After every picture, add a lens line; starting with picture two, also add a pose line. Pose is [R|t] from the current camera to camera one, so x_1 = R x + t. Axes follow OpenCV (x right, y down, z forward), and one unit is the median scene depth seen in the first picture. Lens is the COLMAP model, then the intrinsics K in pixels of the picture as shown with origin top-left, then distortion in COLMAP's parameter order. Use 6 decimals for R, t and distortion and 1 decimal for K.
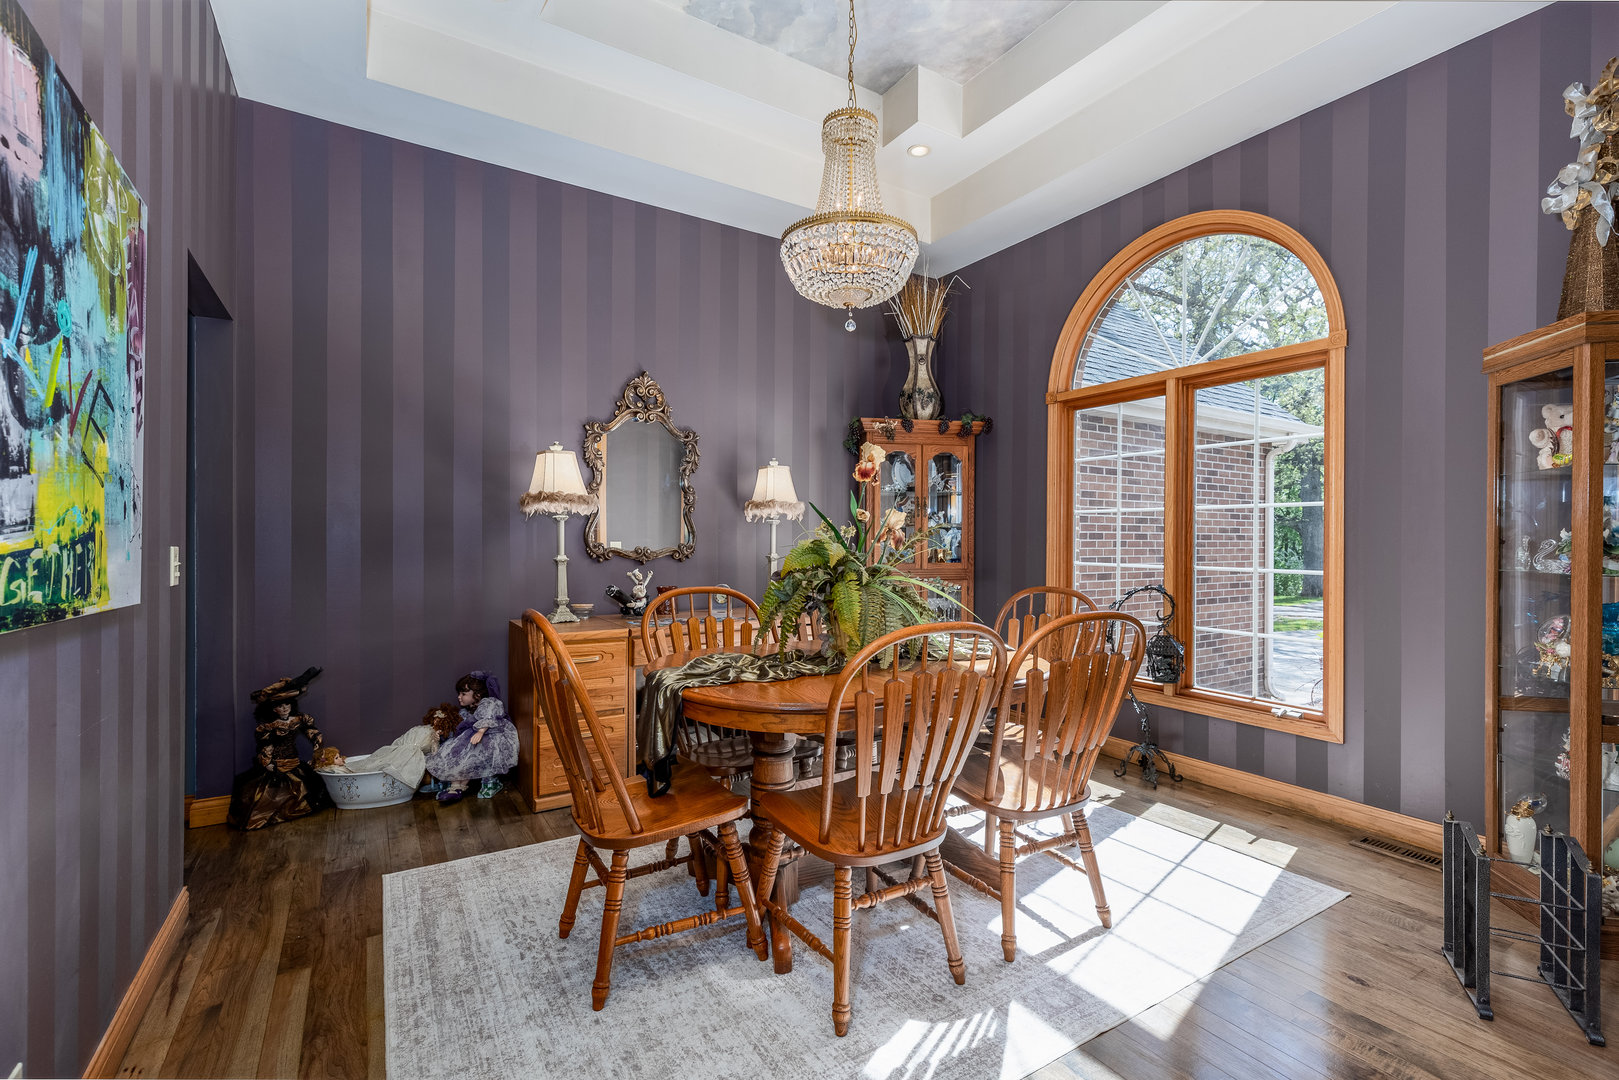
lens RADIAL K [[728.6, 0, 807.2], [0, 728.6, 540.5], [0, 0, 1]] dist [0.008168, -0.000903]
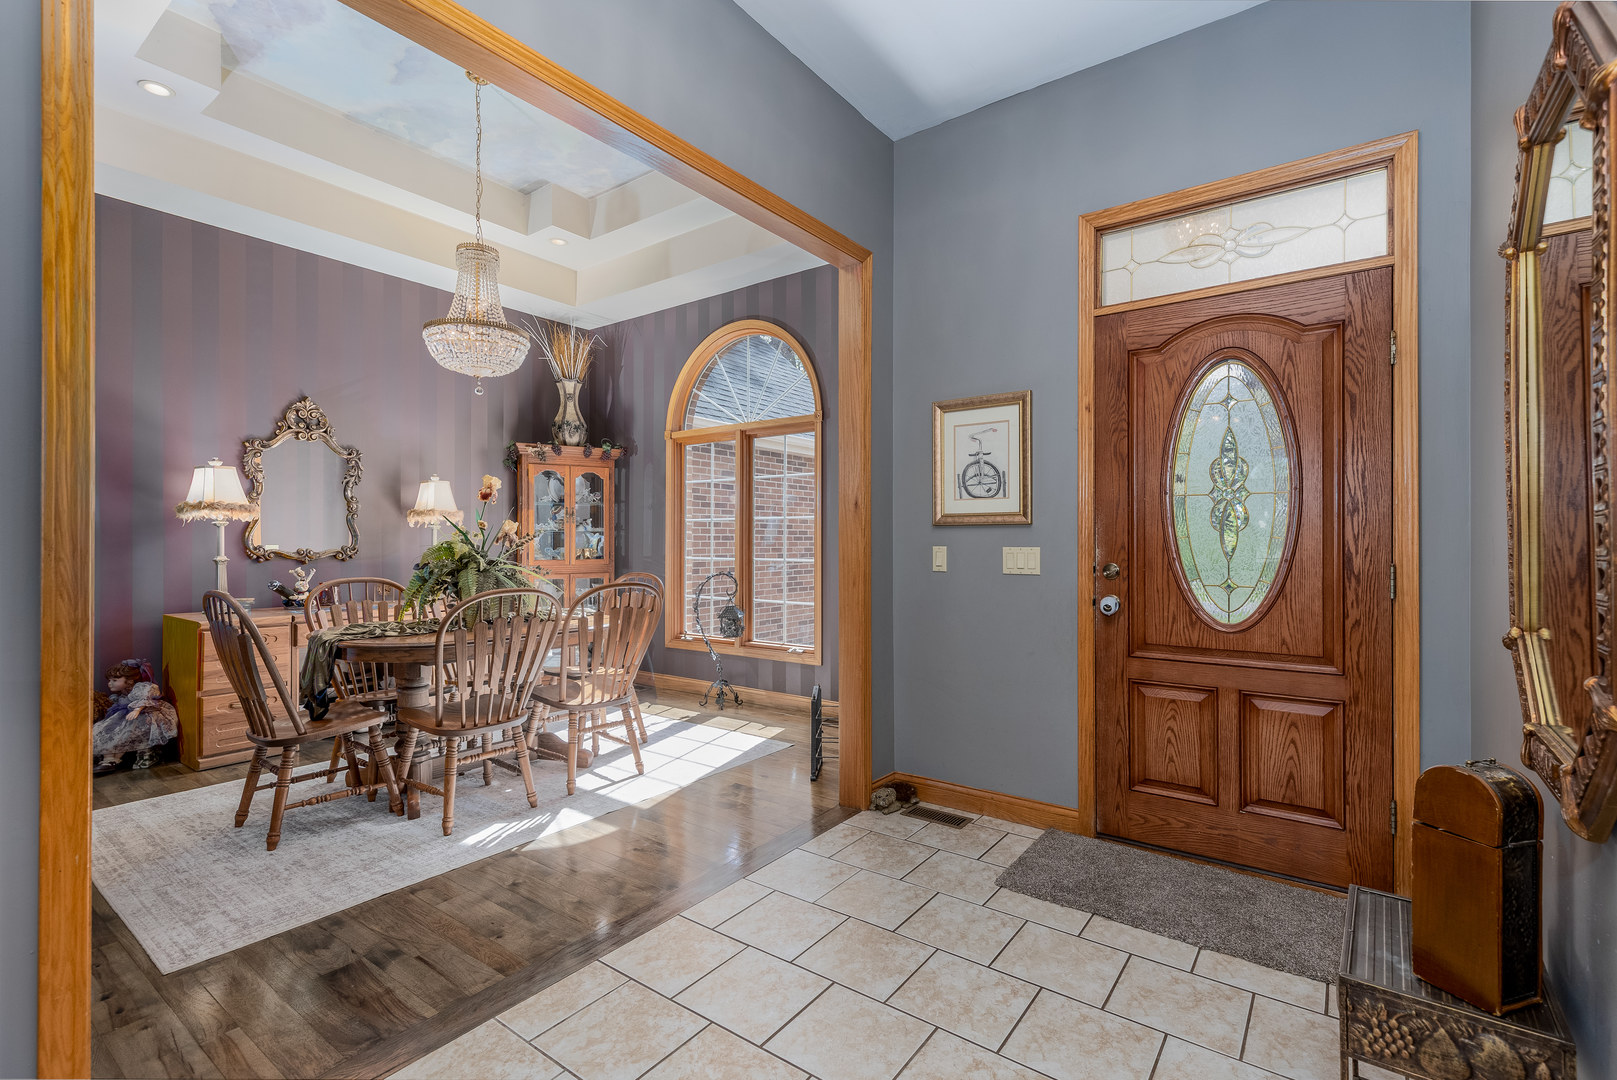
lens RADIAL K [[727.7, 0, 814.9], [0, 727.7, 540.4], [0, 0, 1]] dist [0.008168, -0.000903]
pose [[0.925737, -0.004272, 0.378144, 0.097251], [0.005396, 0.999984, -0.001913, 0.002883], [-0.378130, 0.003811, 0.925745, -0.434394]]
